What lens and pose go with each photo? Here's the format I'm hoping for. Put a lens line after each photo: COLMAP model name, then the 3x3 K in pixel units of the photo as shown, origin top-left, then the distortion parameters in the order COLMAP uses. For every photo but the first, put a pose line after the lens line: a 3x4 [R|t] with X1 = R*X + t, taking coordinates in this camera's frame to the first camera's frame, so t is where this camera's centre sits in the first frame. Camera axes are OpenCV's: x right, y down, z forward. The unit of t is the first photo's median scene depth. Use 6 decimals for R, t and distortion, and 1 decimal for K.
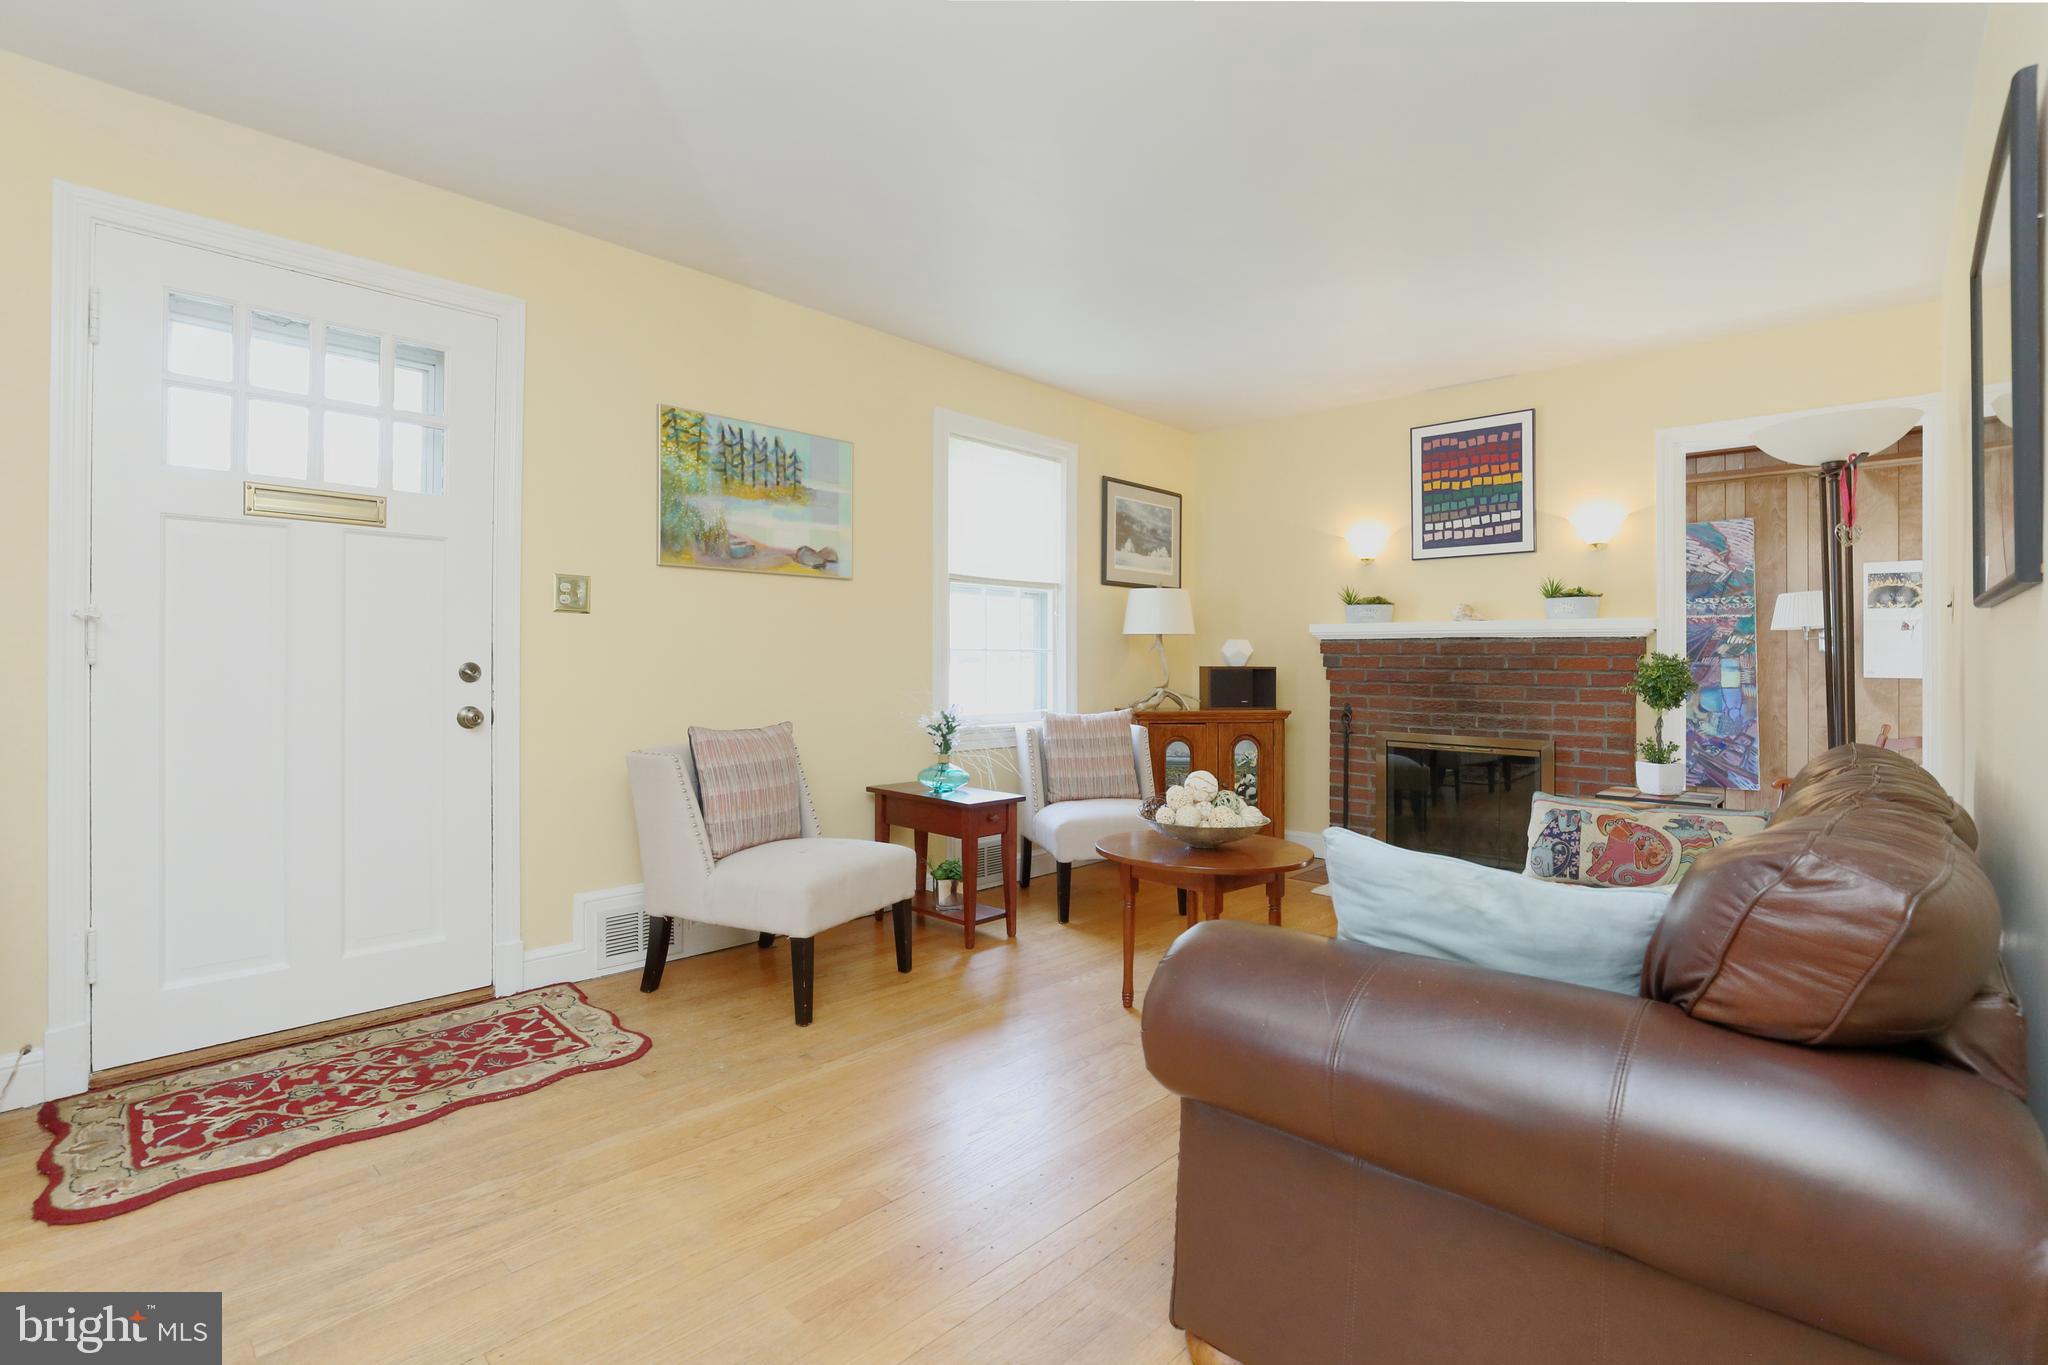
lens RADIAL K [[948.3, 0, 1050.5], [0, 948.3, 641.2], [0, 0, 1]] dist [-0.033156, 0.006705]
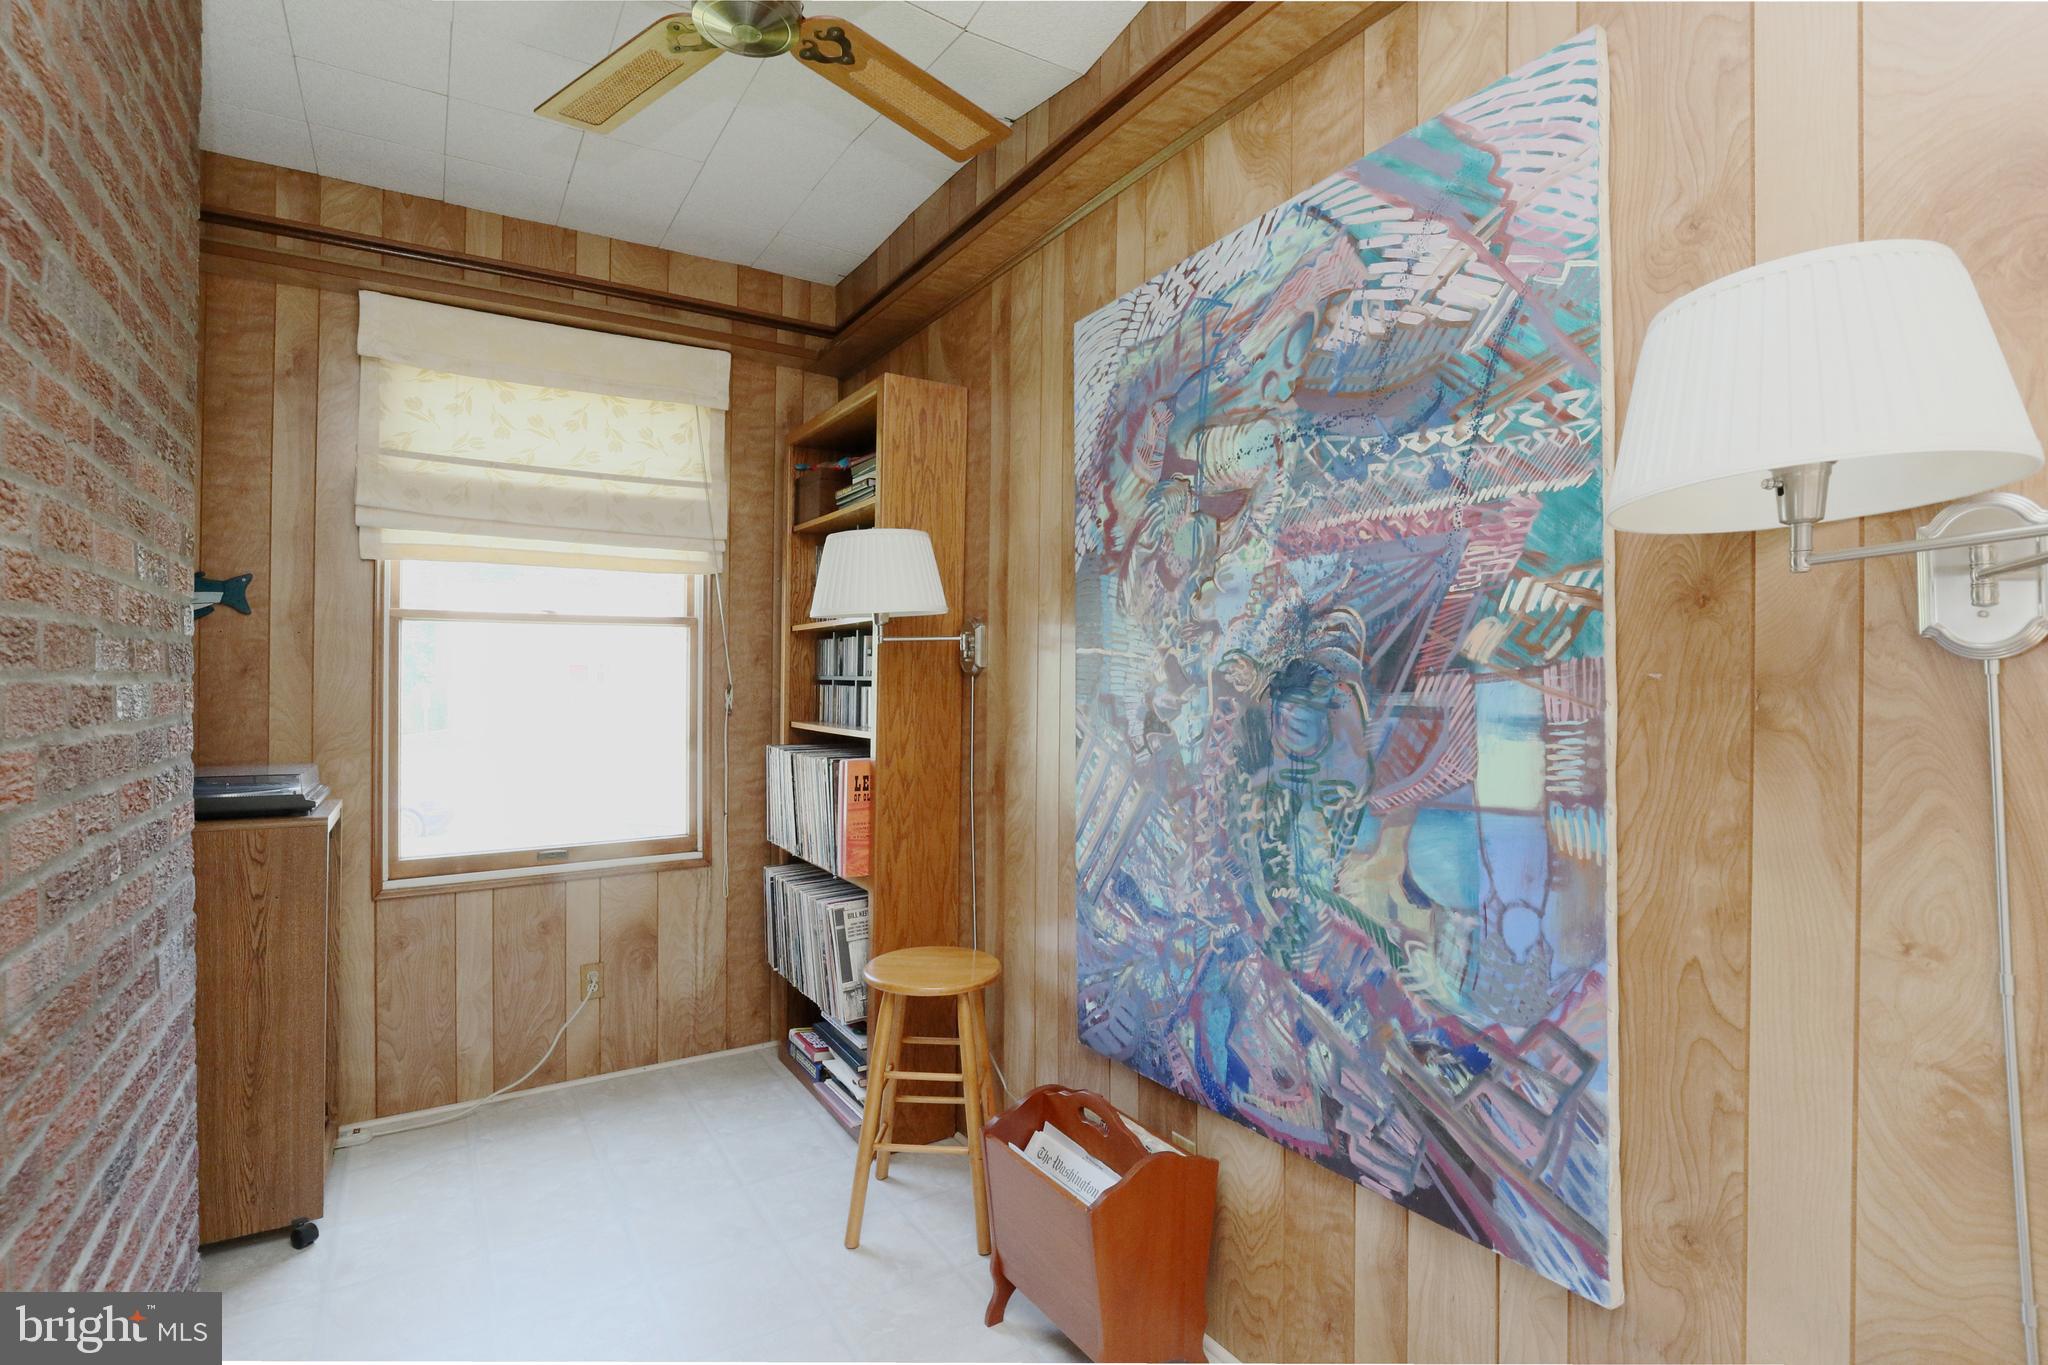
lens RADIAL K [[948.3, 0, 1030.1], [0, 948.3, 666.4], [0, 0, 1]] dist [-0.033156, 0.006705]
pose [[0.959999, -0.016534, -0.279514, 0.893462], [0.020784, 0.999709, 0.012248, 0.013164], [0.279230, -0.017567, 0.960064, 0.985029]]
